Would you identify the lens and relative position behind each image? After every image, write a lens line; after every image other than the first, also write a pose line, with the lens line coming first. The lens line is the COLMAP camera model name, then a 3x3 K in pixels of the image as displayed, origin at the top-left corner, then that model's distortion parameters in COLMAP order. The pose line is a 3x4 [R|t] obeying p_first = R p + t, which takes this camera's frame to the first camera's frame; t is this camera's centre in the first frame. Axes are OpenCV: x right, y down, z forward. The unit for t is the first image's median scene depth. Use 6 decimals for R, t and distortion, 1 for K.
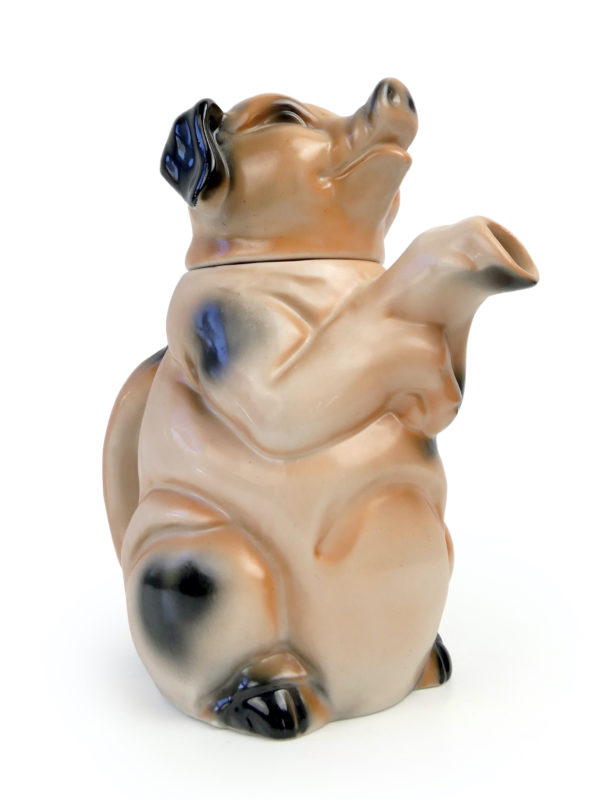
lens RADIAL K [[904.6, 0, 285.4], [0, 904.6, 383.2], [0, 0, 1]] dist [0.089705, 0.000000]
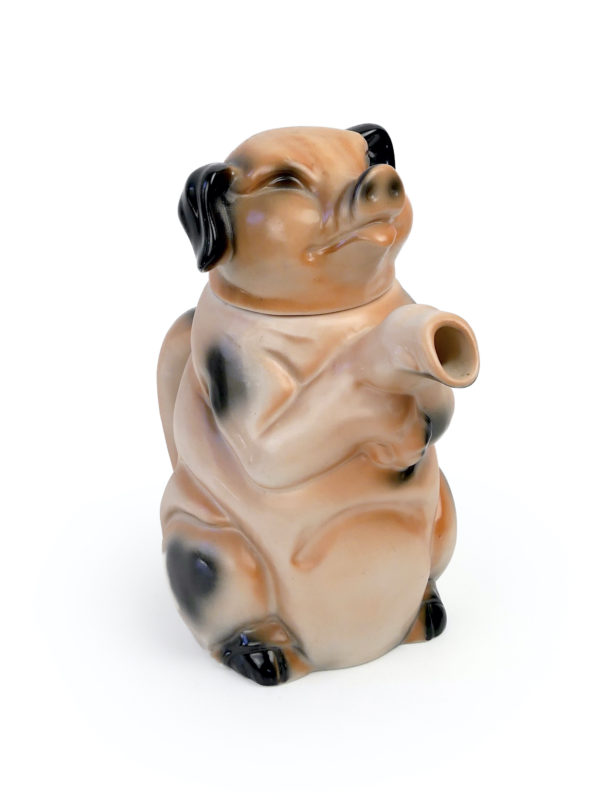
lens RADIAL K [[2085.8, 0, 295.2], [0, 2085.8, 407.3], [0, 0, 1]] dist [0.745978, 0.000000]
pose [[0.973460, 0.088567, -0.211026, 0.615209], [0.006639, 0.910765, 0.412871, -1.178495], [0.228762, -0.403314, 0.886005, -1.455732]]
